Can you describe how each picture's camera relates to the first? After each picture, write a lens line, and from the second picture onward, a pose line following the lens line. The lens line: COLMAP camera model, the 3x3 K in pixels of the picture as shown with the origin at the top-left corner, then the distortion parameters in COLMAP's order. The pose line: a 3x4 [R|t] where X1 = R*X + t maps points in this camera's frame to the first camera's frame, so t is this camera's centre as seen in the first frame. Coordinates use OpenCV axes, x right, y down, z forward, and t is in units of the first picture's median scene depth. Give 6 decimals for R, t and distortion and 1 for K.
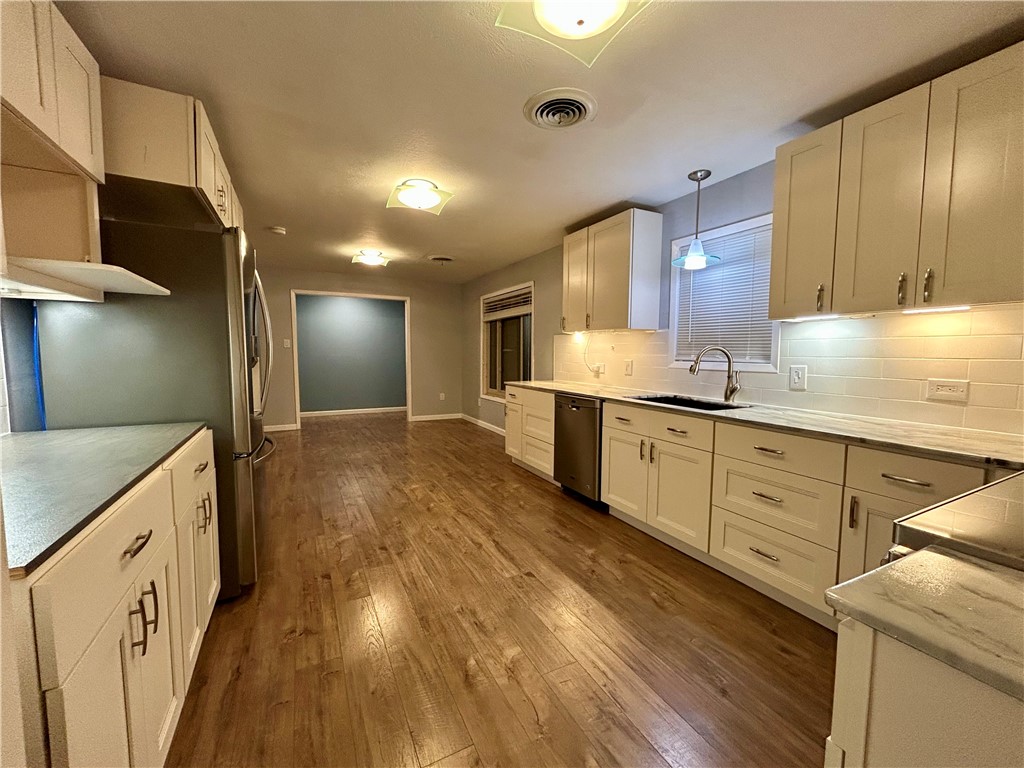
lens RADIAL K [[415.2, 0, 510.5], [0, 415.2, 383.5], [0, 0, 1]] dist [0.001388, -0.000435]
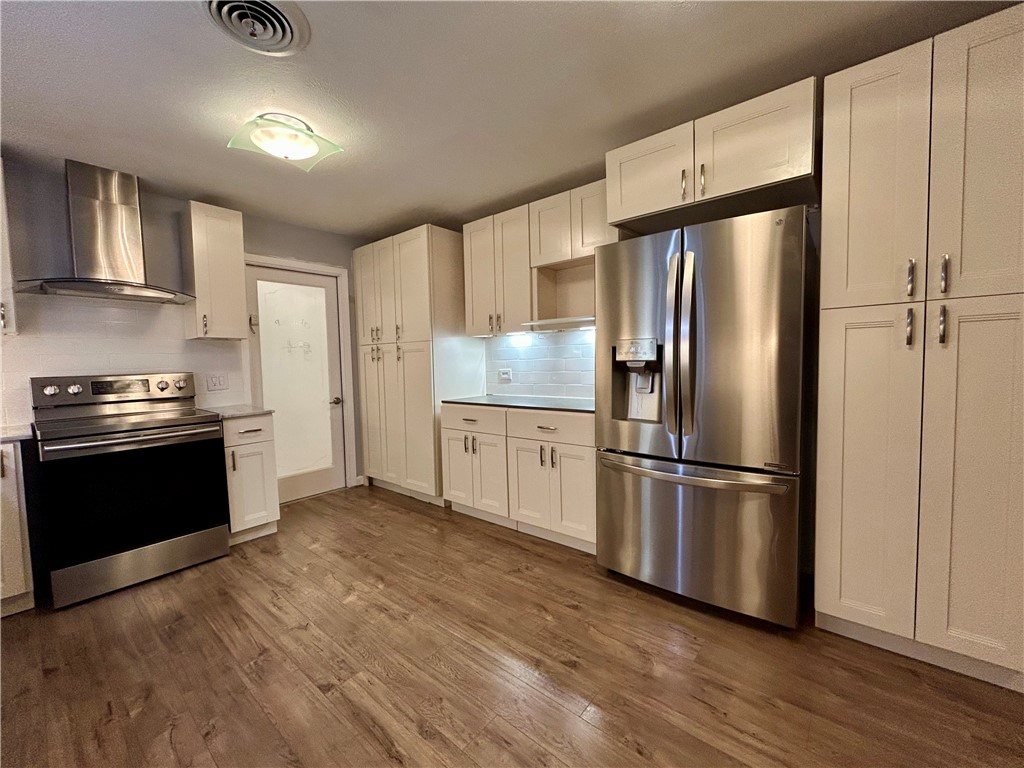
lens RADIAL K [[415.2, 0, 510.5], [0, 415.2, 383.5], [0, 0, 1]] dist [0.001388, -0.000435]
pose [[-0.922062, 0.037621, -0.385210, 0.009250], [-0.012604, 0.991818, 0.127033, -0.102013], [0.386838, 0.121988, -0.914044, 1.371214]]
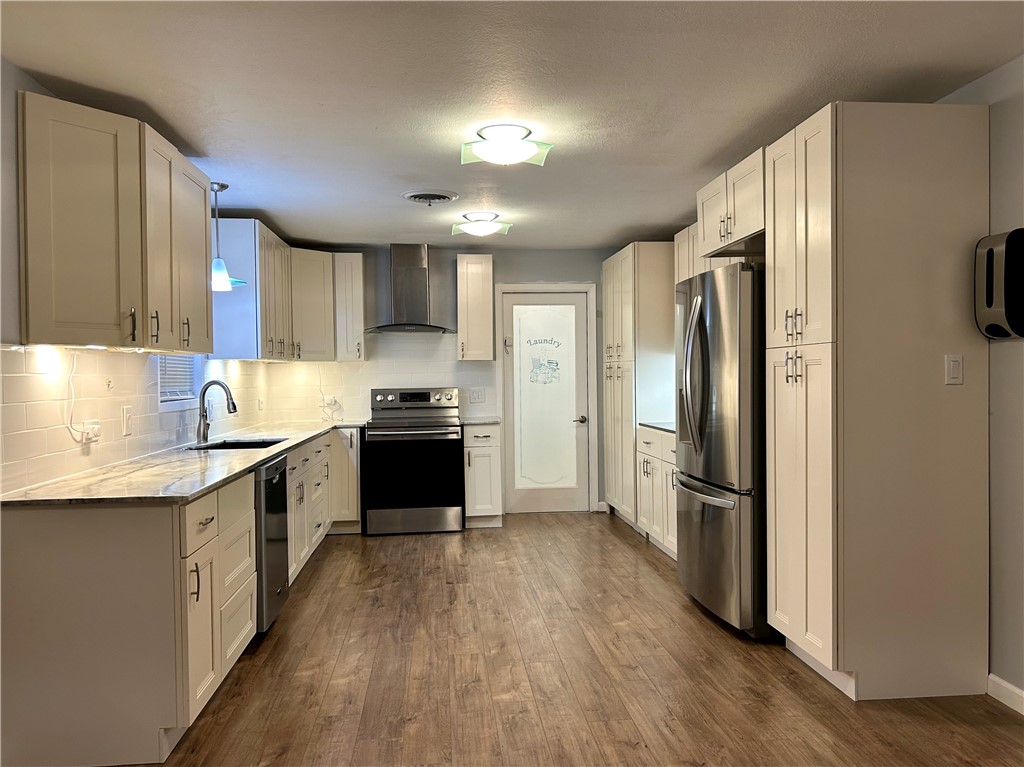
lens RADIAL K [[789.1, 0, 512.0], [0, 789.1, 383.5], [0, 0, 1]] dist [0.013613, -0.001646]
pose [[-0.929559, 0.003206, 0.368659, -0.735421], [0.037450, 0.995611, 0.085771, -0.206864], [-0.366766, 0.093536, -0.925599, 2.339325]]
